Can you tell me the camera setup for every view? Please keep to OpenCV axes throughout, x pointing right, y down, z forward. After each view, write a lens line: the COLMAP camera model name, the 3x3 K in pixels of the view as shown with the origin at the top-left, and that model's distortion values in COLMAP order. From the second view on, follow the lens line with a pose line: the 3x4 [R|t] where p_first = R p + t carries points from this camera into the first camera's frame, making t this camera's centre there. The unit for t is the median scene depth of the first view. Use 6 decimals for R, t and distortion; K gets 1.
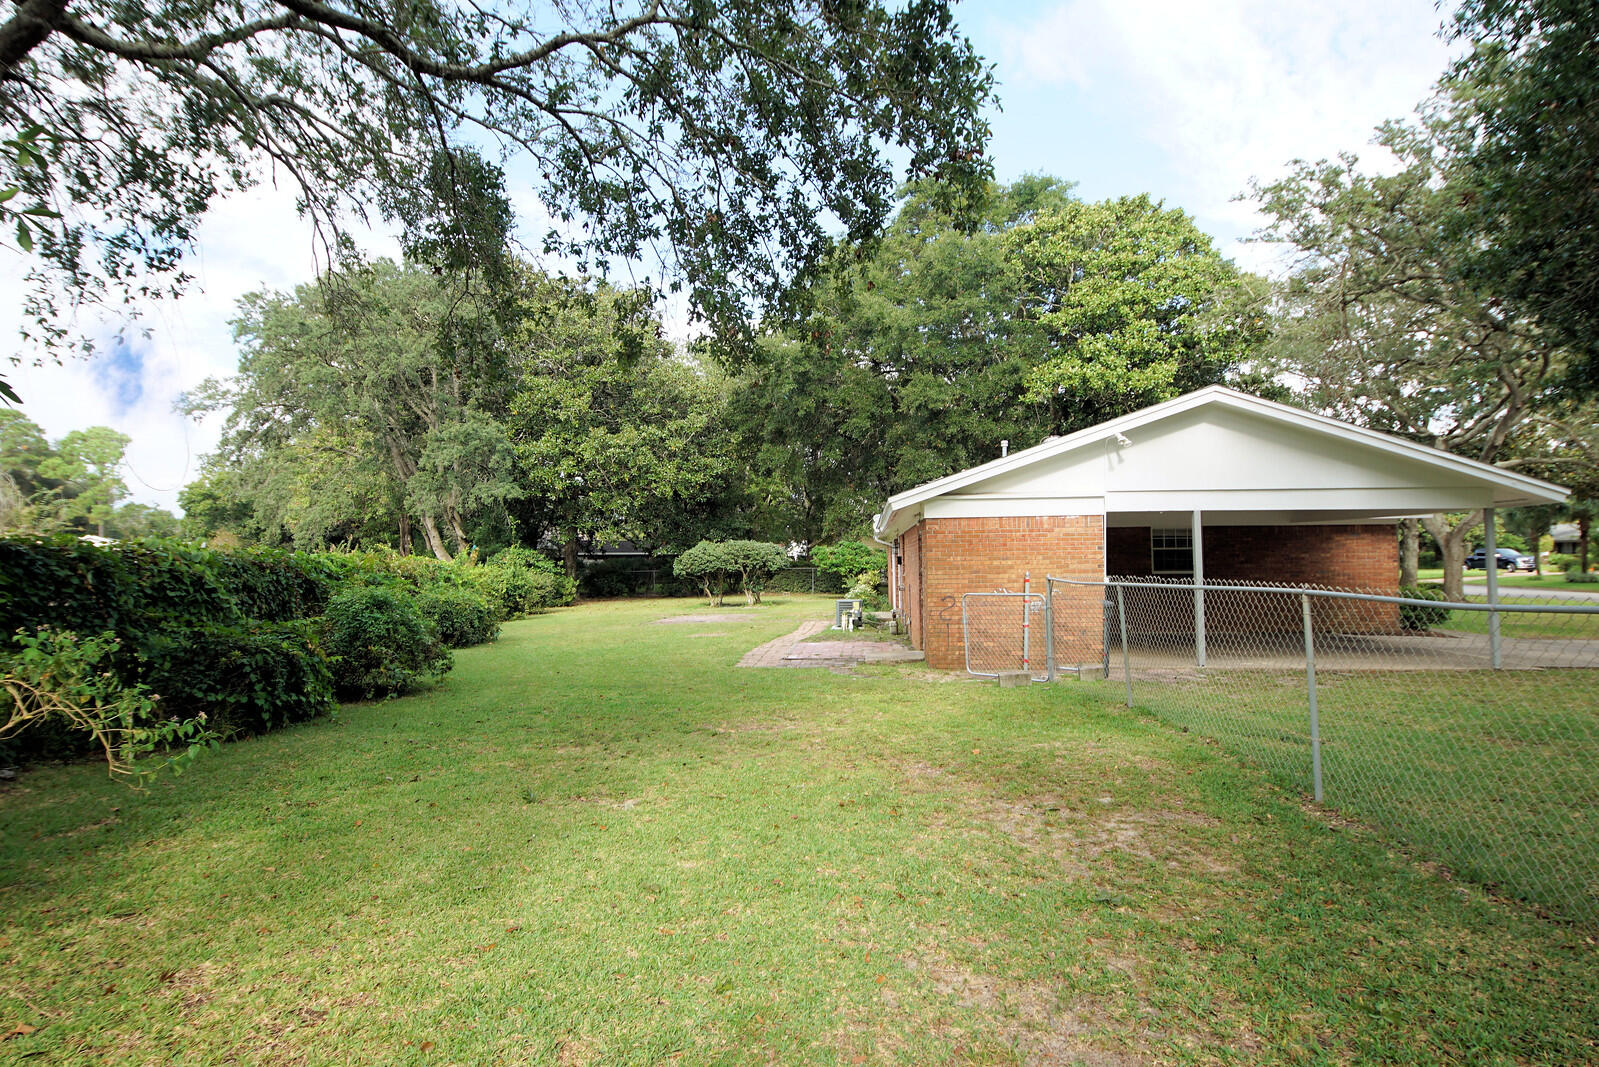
lens RADIAL K [[857.1, 0, 780.3], [0, 857.1, 525.2], [0, 0, 1]] dist [0.040080, -0.038821]
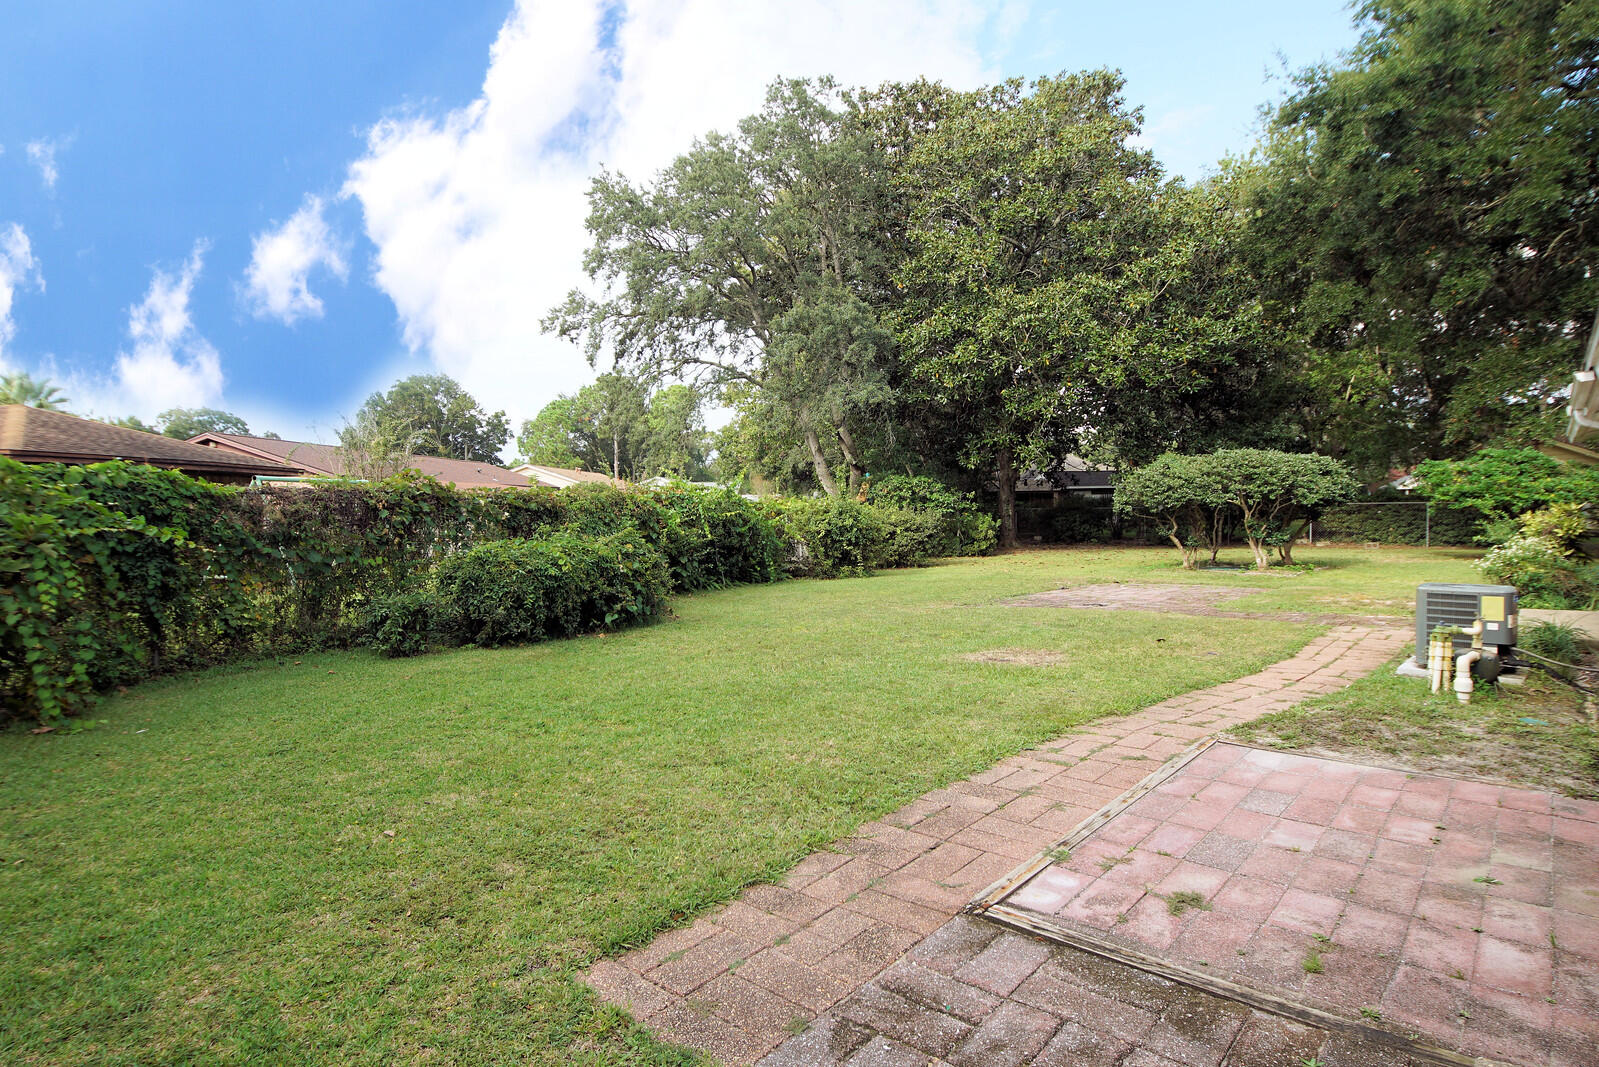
lens RADIAL K [[857.1, 0, 780.3], [0, 857.1, 525.2], [0, 0, 1]] dist [0.040080, -0.038821]
pose [[0.808189, 0.012485, -0.588791, 0.037899], [0.029768, 0.997631, 0.062014, 0.021274], [0.588170, -0.067647, 0.805903, 0.351288]]
